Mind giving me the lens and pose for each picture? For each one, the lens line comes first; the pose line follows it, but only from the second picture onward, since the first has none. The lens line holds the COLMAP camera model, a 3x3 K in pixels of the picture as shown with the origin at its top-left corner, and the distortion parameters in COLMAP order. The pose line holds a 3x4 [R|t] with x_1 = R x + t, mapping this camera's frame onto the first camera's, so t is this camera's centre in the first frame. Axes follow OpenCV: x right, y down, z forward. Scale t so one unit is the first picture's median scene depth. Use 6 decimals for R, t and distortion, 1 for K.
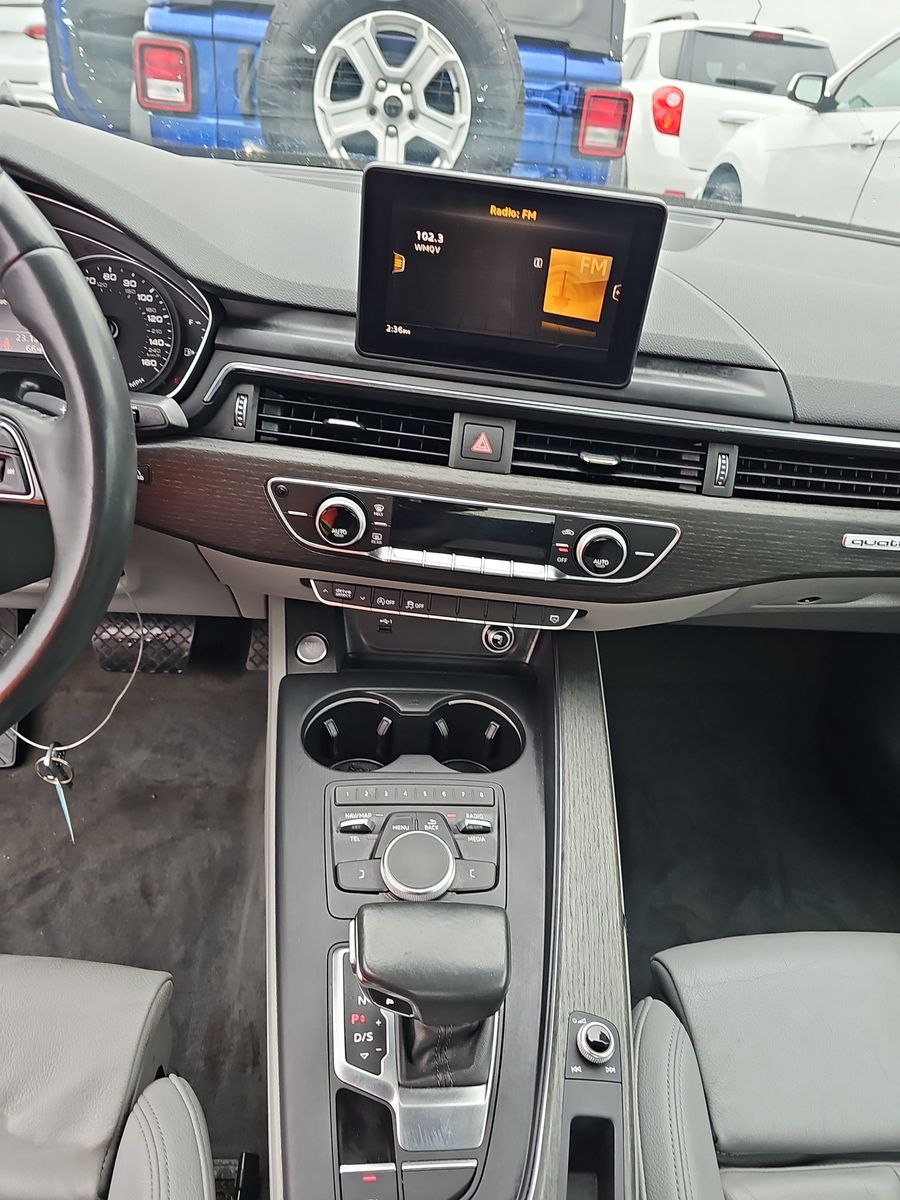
lens RADIAL K [[769.0, 0, 448.5], [0, 769.0, 610.4], [0, 0, 1]] dist [0.006663, -0.005441]
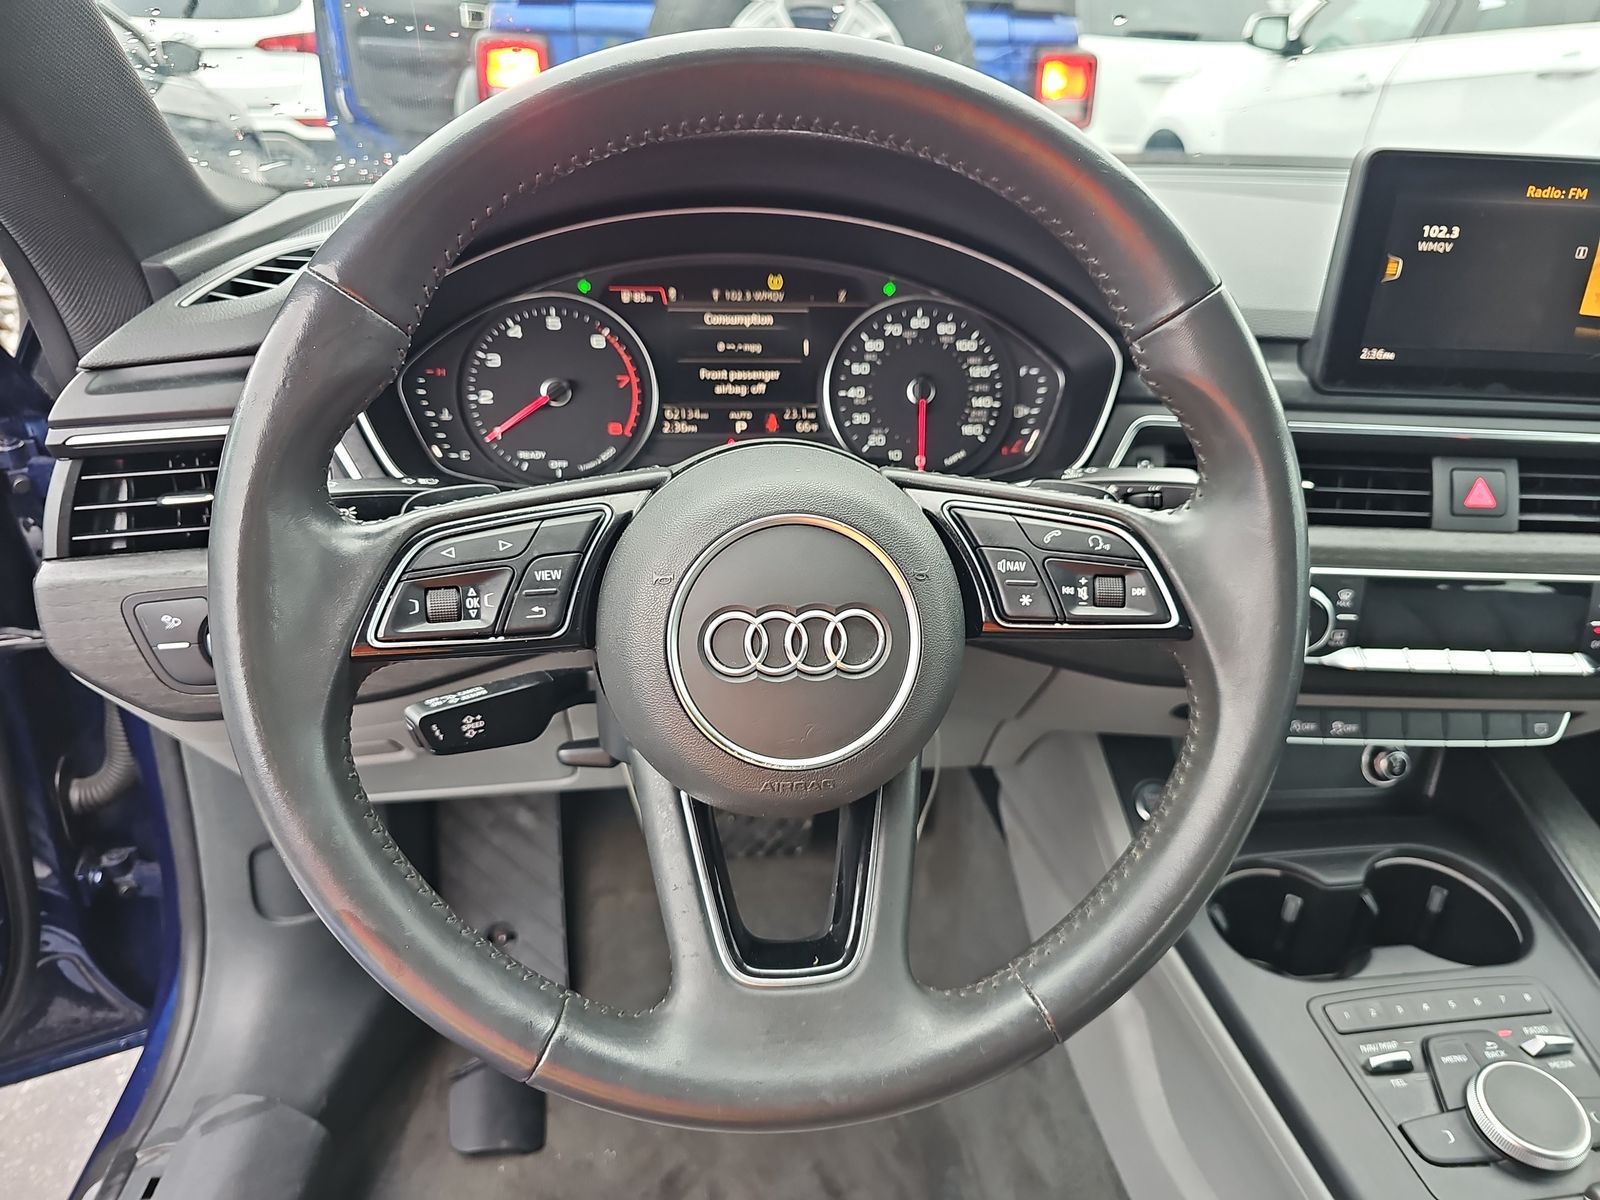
lens RADIAL K [[1064.1, 0, 795.4], [0, 1064.1, 591.2], [0, 0, 1]] dist [0.016433, -0.017946]
pose [[0.995469, -0.092401, 0.022458, -0.620171], [0.094636, 0.985761, -0.138992, -0.046632], [-0.009295, 0.140488, 0.990039, 0.018326]]
